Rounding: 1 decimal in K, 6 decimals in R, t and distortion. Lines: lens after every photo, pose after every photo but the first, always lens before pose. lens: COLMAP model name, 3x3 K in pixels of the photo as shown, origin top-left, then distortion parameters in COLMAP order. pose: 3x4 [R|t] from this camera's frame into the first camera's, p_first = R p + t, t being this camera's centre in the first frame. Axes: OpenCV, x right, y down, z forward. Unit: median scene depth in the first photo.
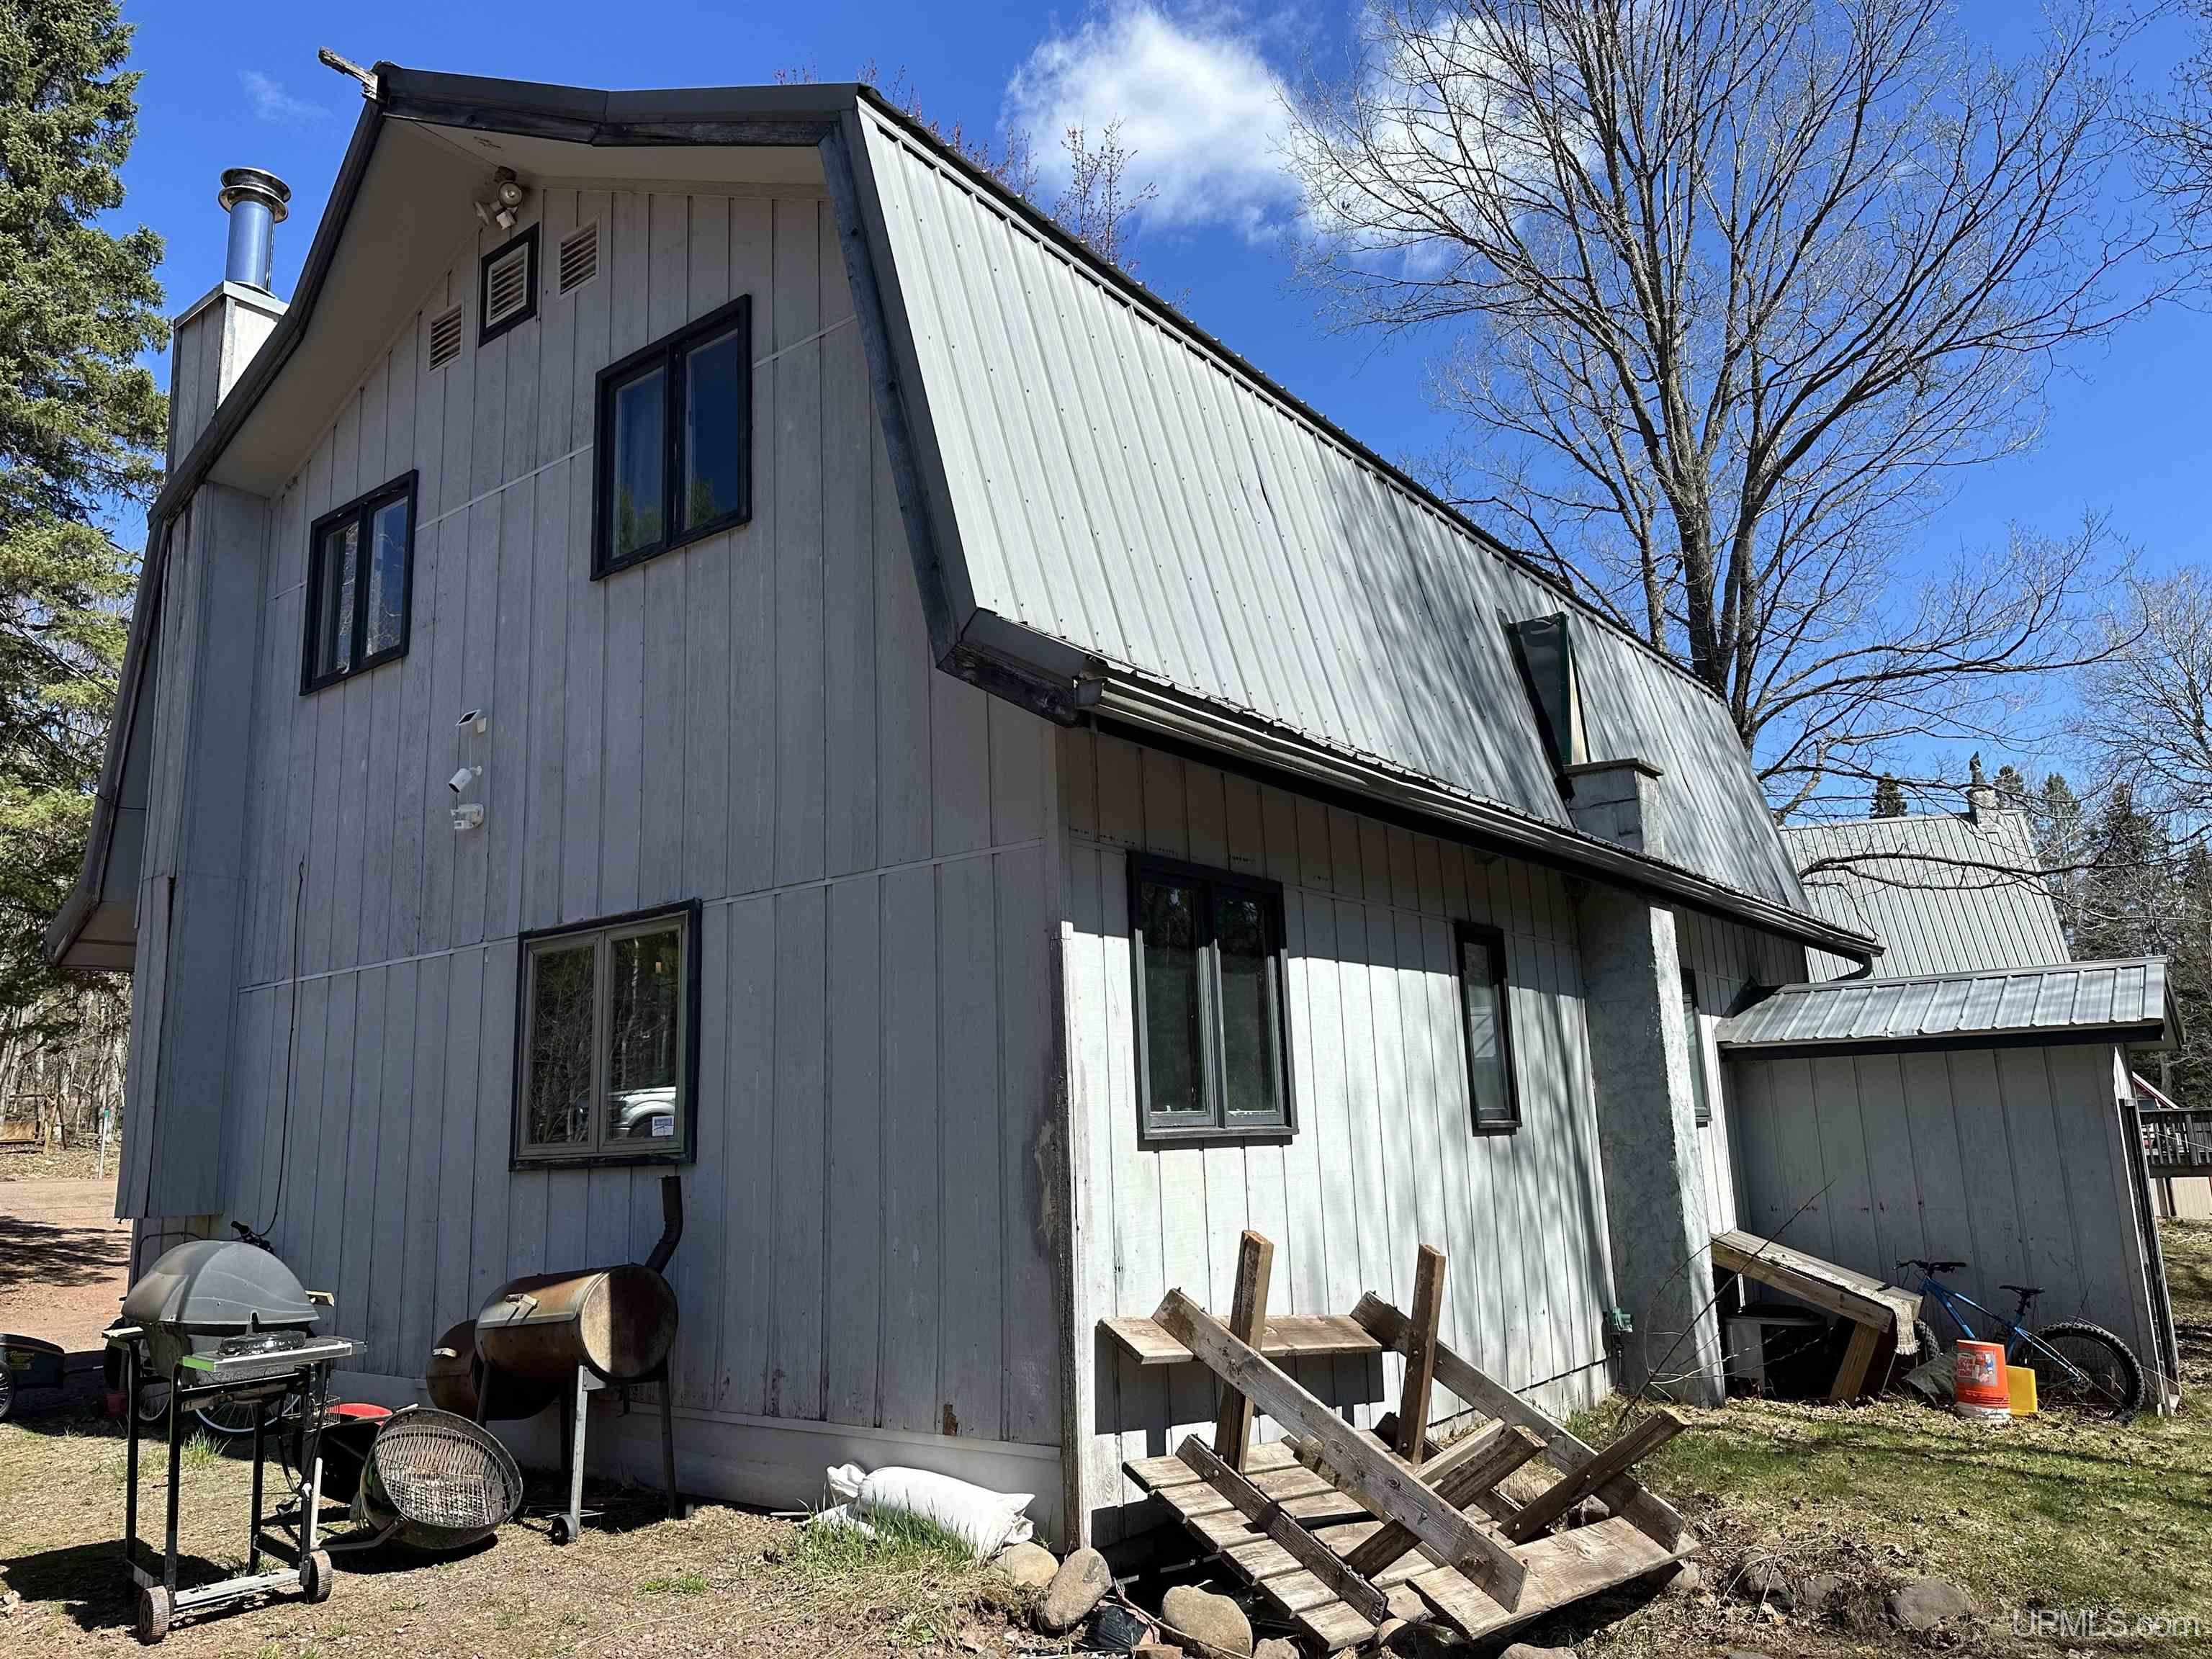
lens RADIAL K [[1551.5, 0, 1106.0], [0, 1551.5, 829.5], [0, 0, 1]] dist [0.039736, -0.038543]
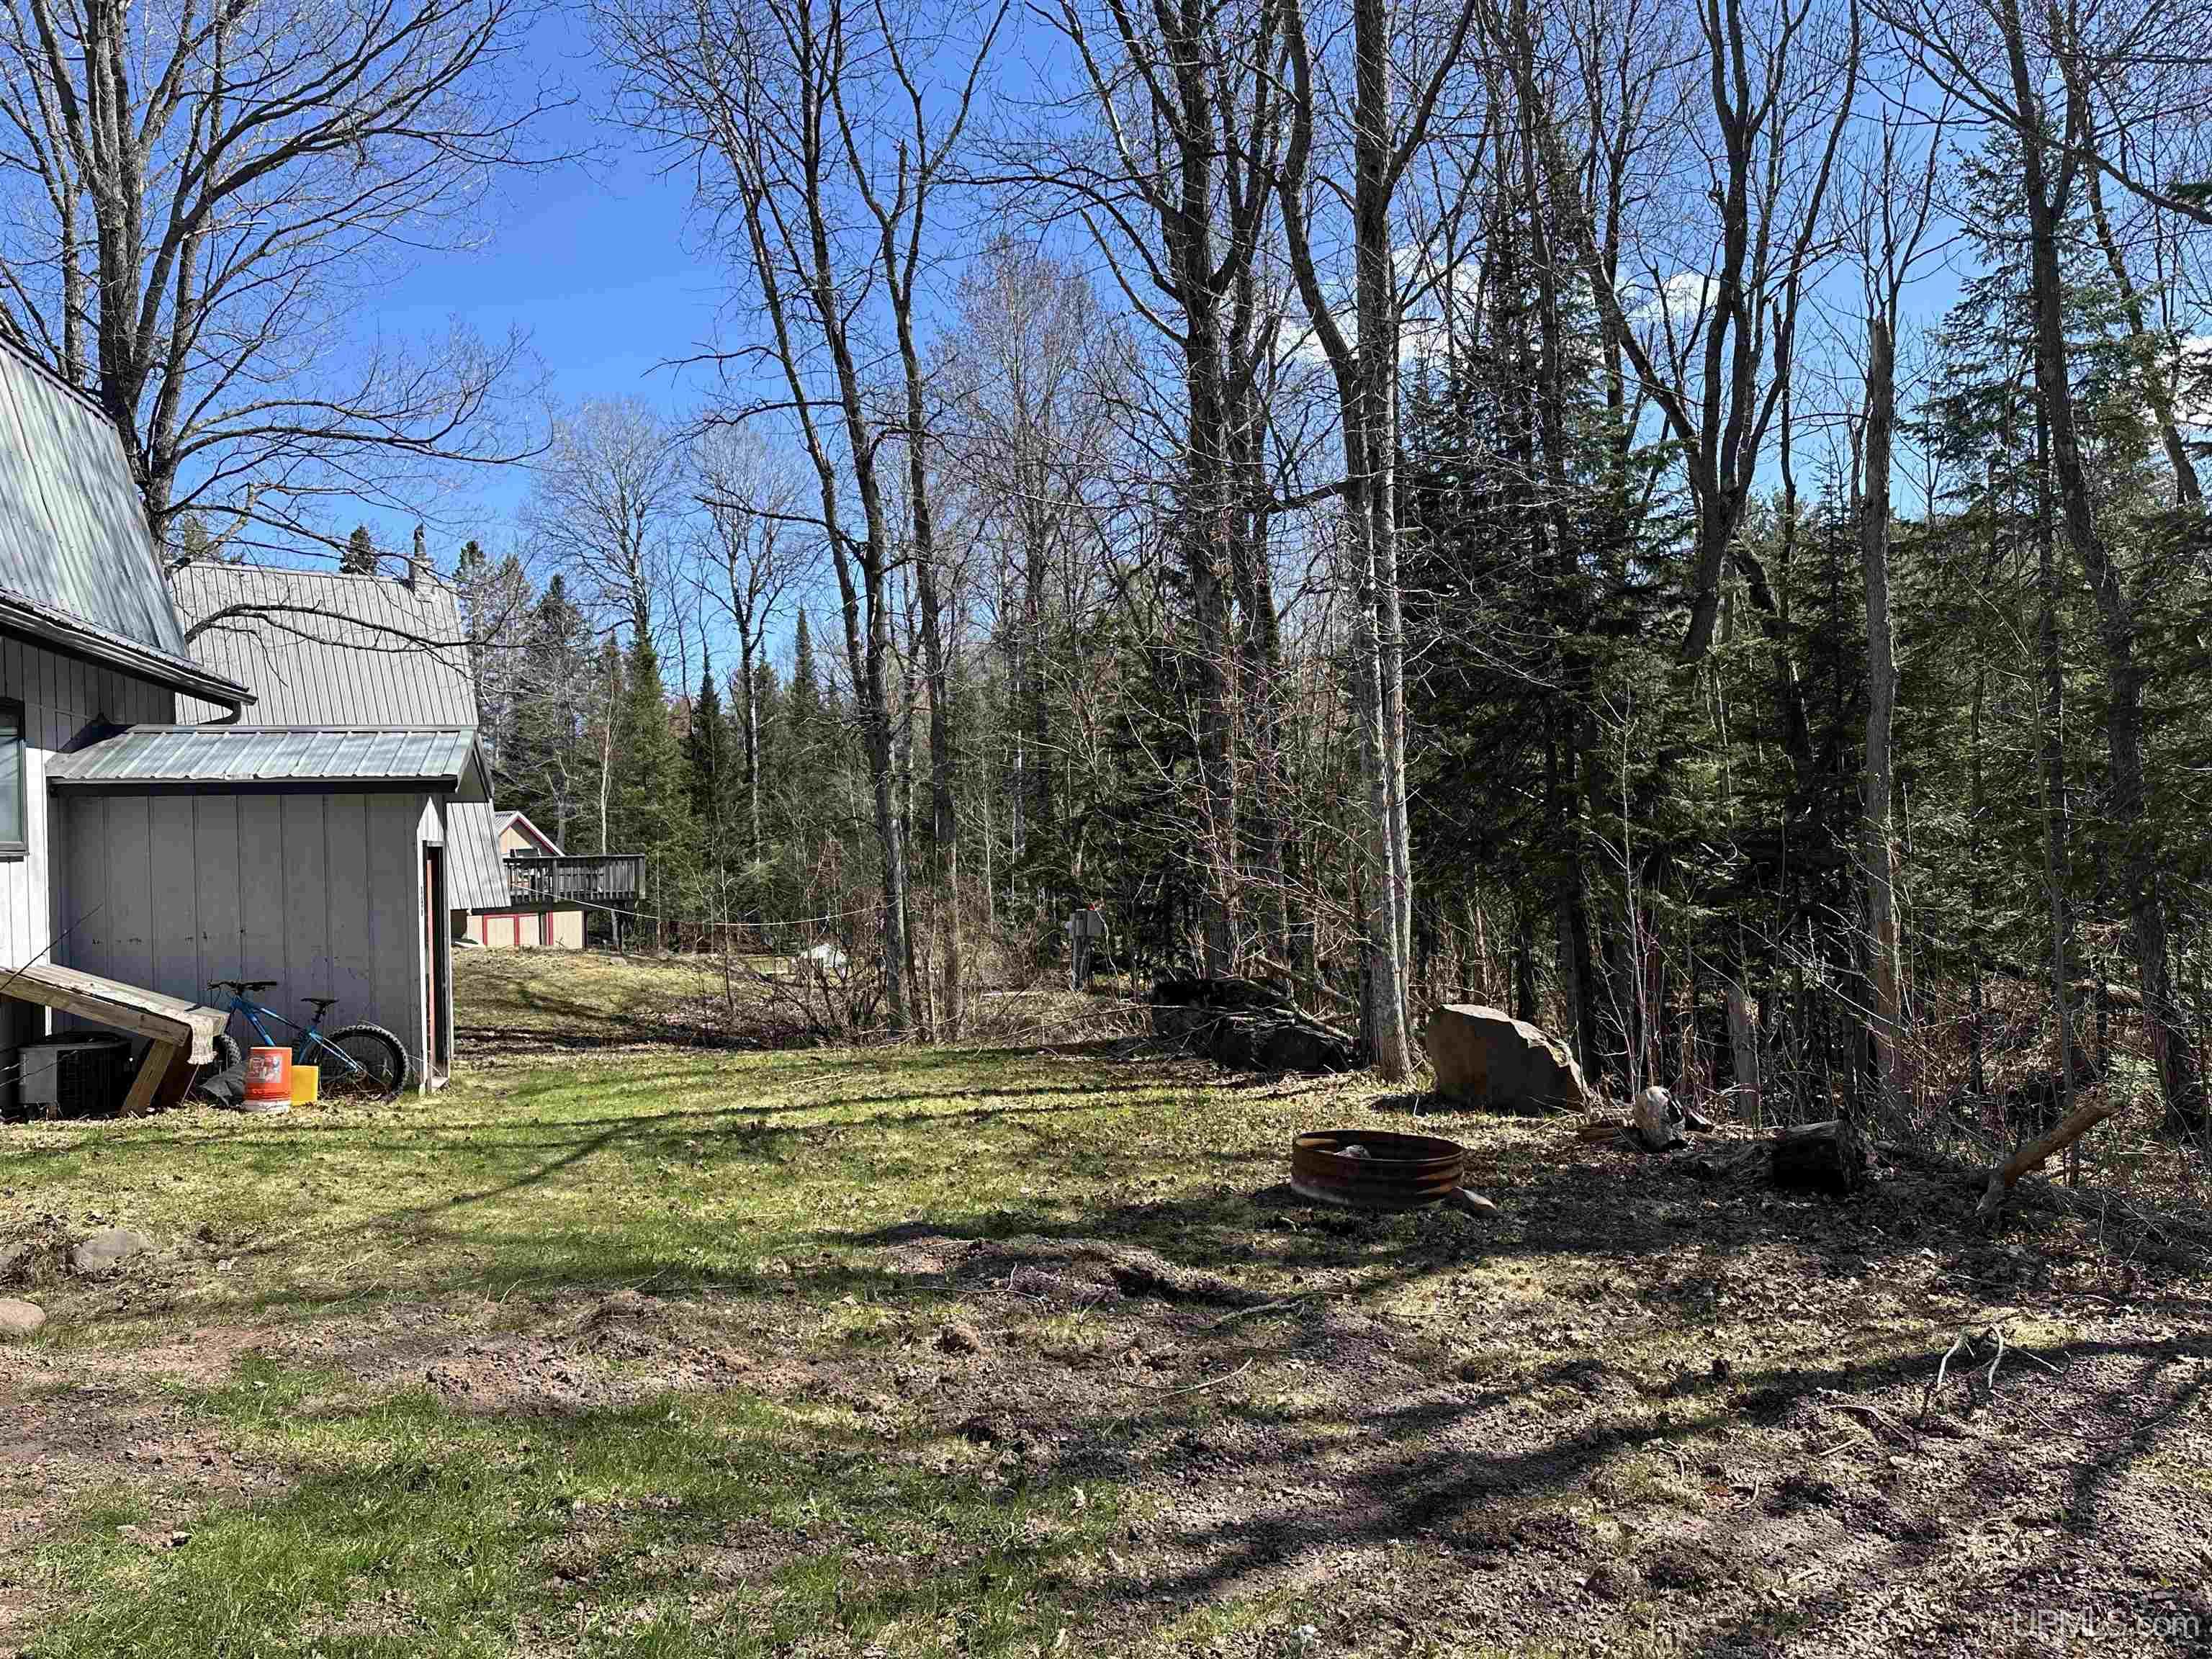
lens RADIAL K [[1551.5, 0, 1106.0], [0, 1551.5, 829.5], [0, 0, 1]] dist [0.039736, -0.038543]
pose [[0.609781, 0.025301, 0.792166, 0.021045], [-0.150423, 0.985019, 0.084330, -0.015179], [-0.778165, -0.170582, 0.604451, -0.124655]]
